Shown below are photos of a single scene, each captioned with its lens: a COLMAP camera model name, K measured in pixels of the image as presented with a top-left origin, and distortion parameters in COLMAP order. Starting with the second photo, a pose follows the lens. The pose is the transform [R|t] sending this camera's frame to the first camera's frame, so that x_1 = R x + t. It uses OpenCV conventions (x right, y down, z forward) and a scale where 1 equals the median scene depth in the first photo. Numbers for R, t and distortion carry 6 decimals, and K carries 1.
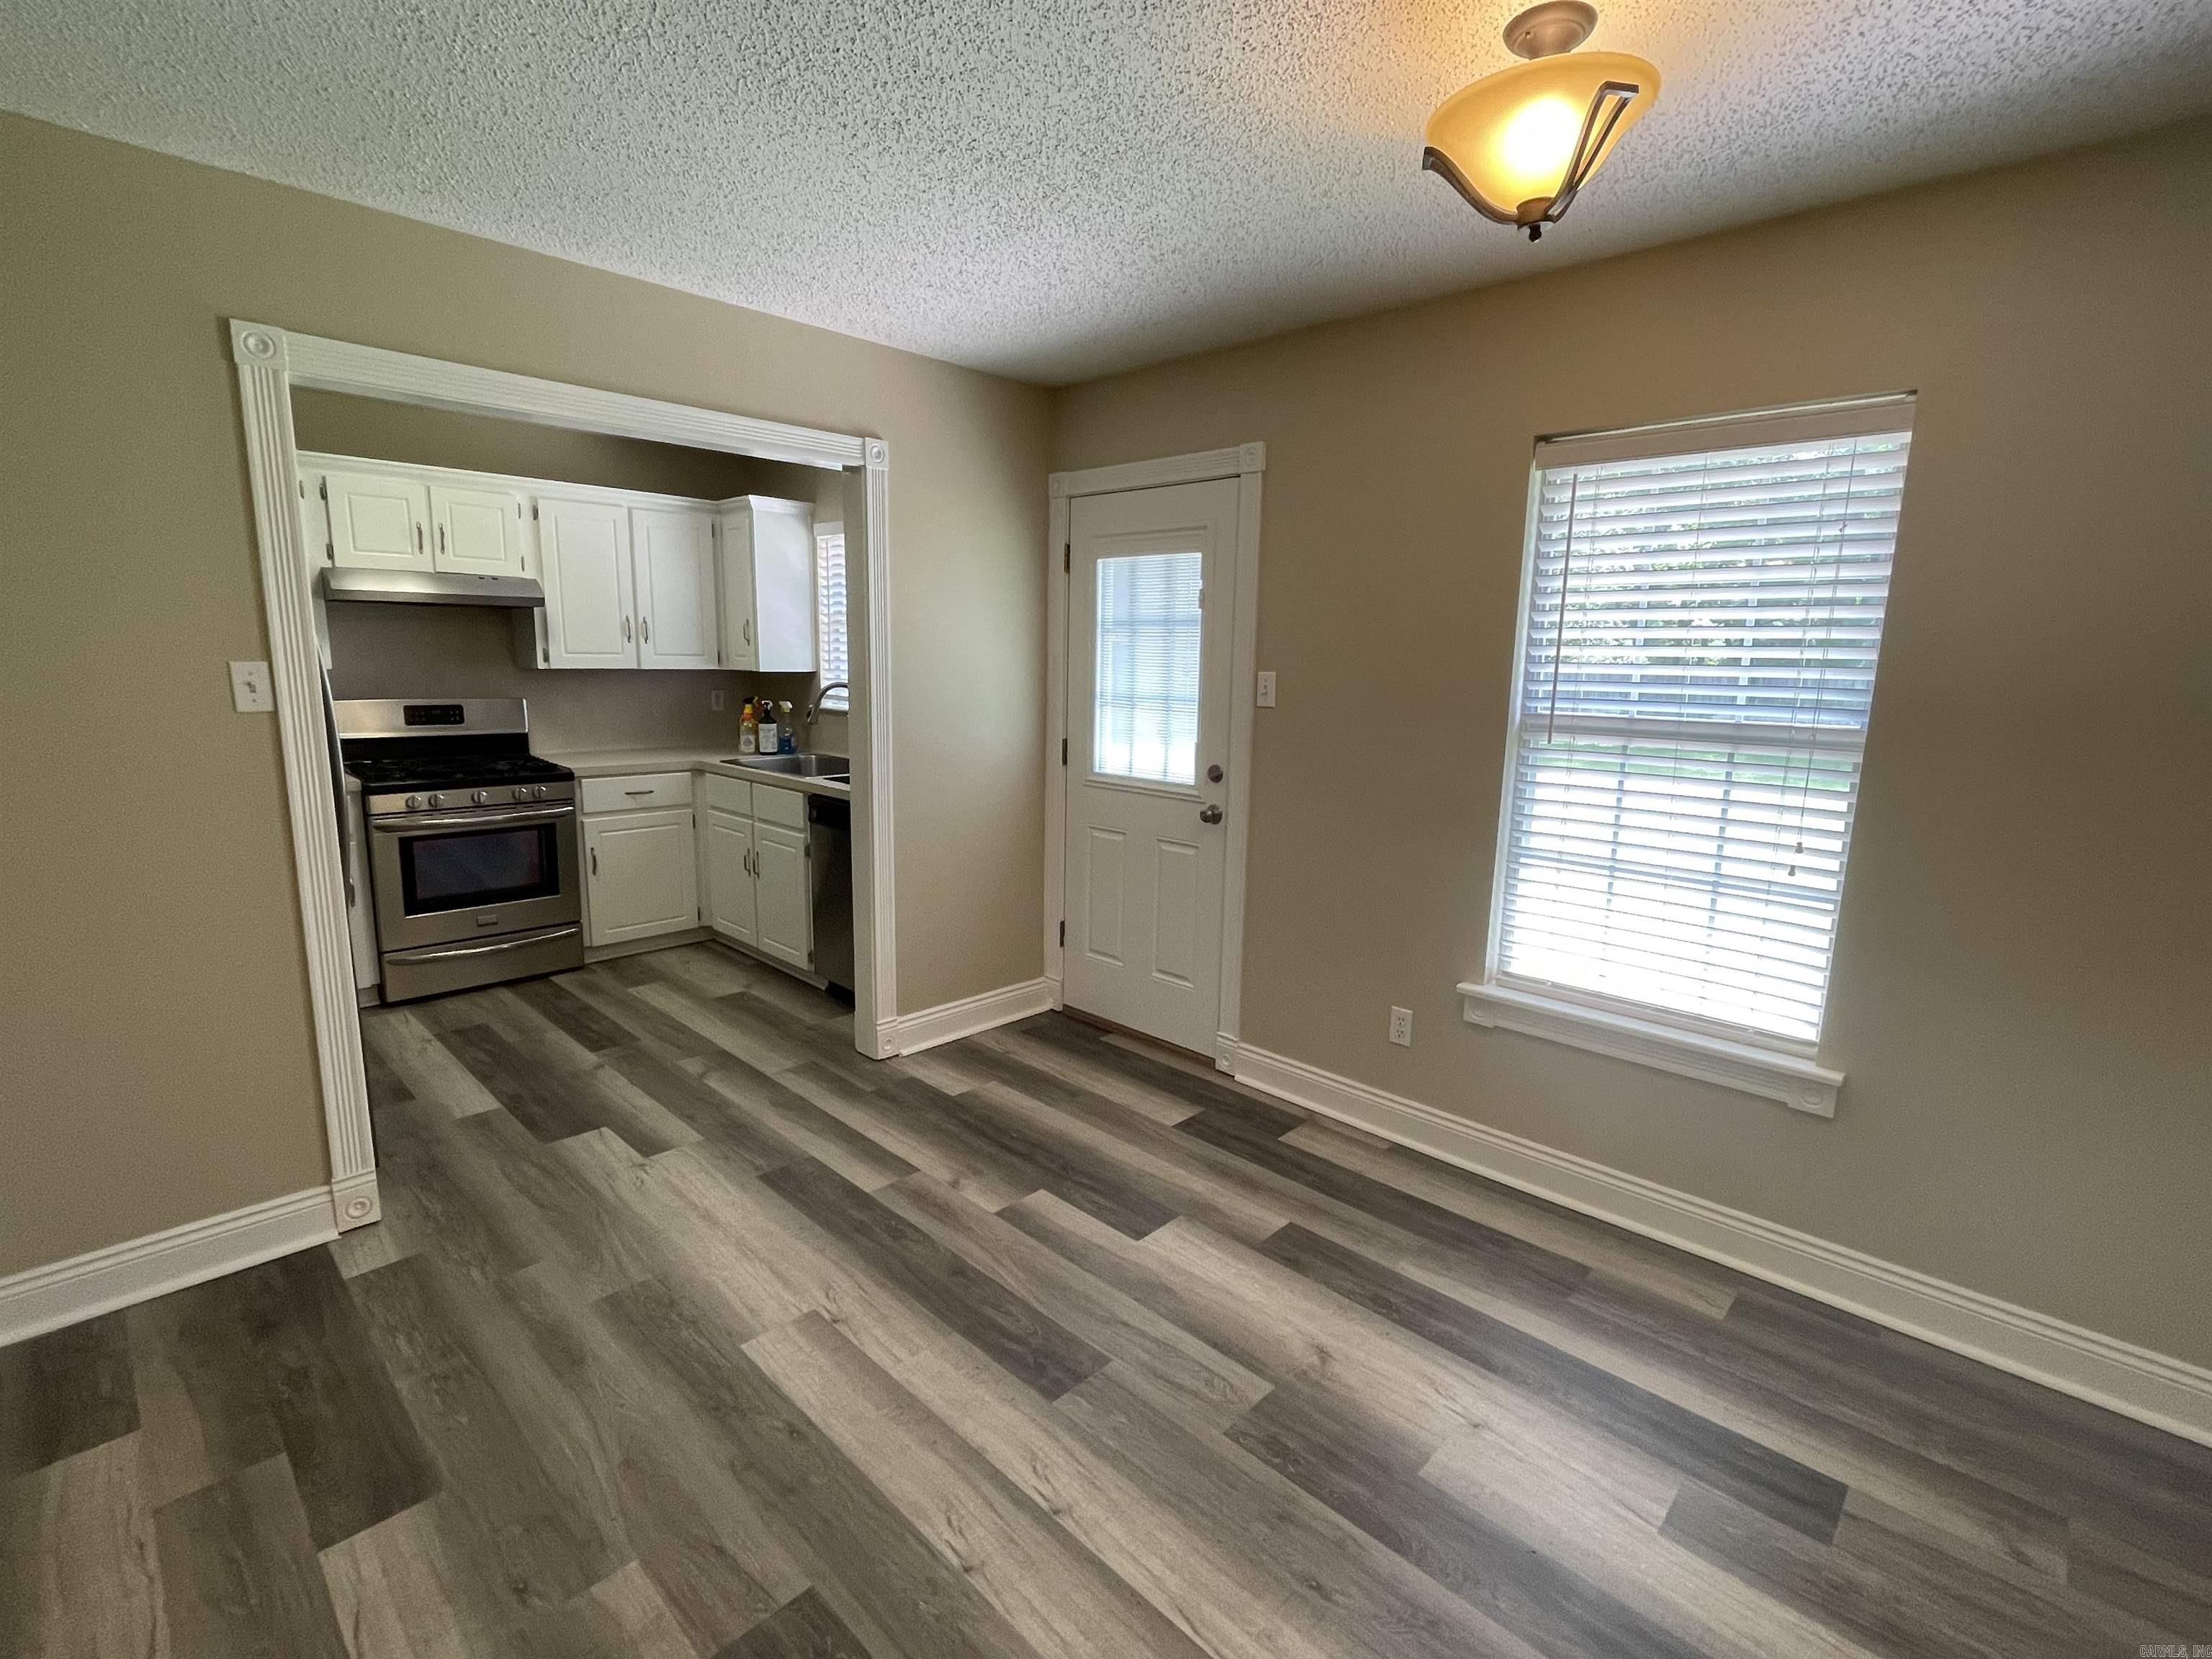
lens RADIAL K [[1012.2, 0, 1106.0], [0, 1012.2, 829.5], [0, 0, 1]] dist [-0.001803, -0.000311]
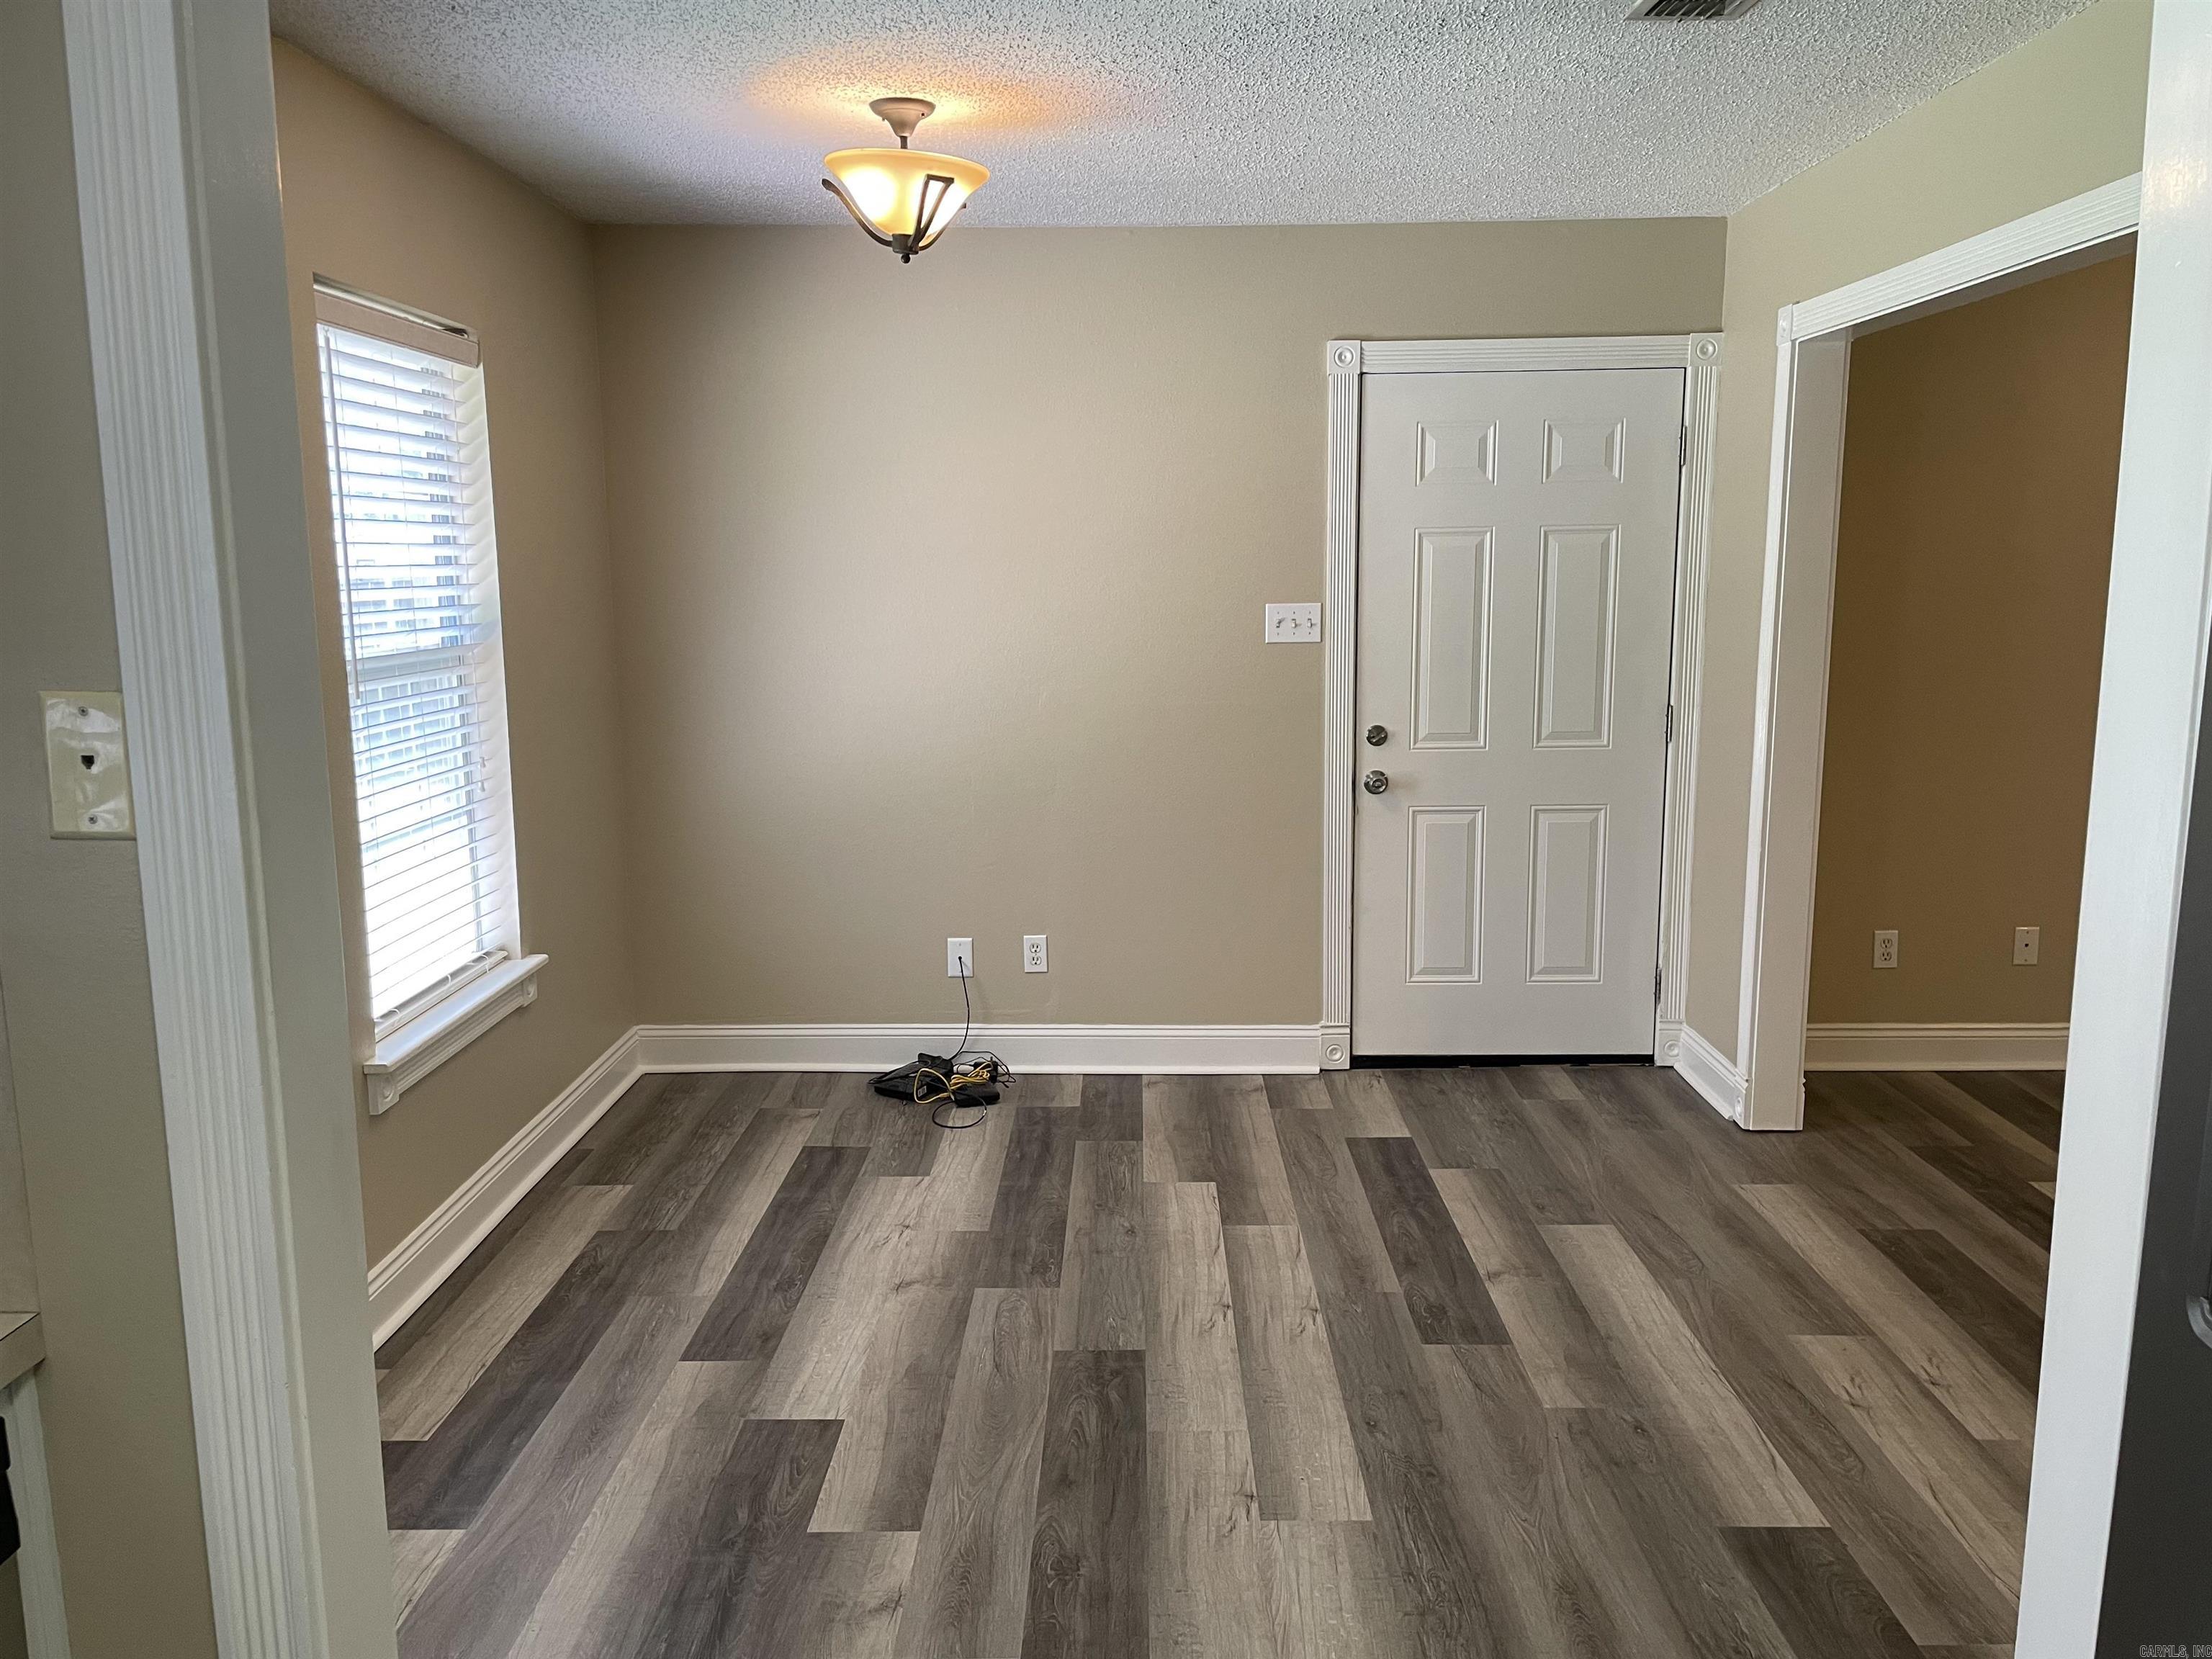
lens RADIAL K [[1672.6, 0, 1117.7], [0, 1672.6, 812.1], [0, 0, 1]] dist [0.083103, -0.108621]
pose [[-0.683679, -0.123677, 0.719227, -0.931039], [0.120143, 0.953014, 0.278084, -0.314639], [-0.719826, 0.276530, -0.636696, 1.555731]]
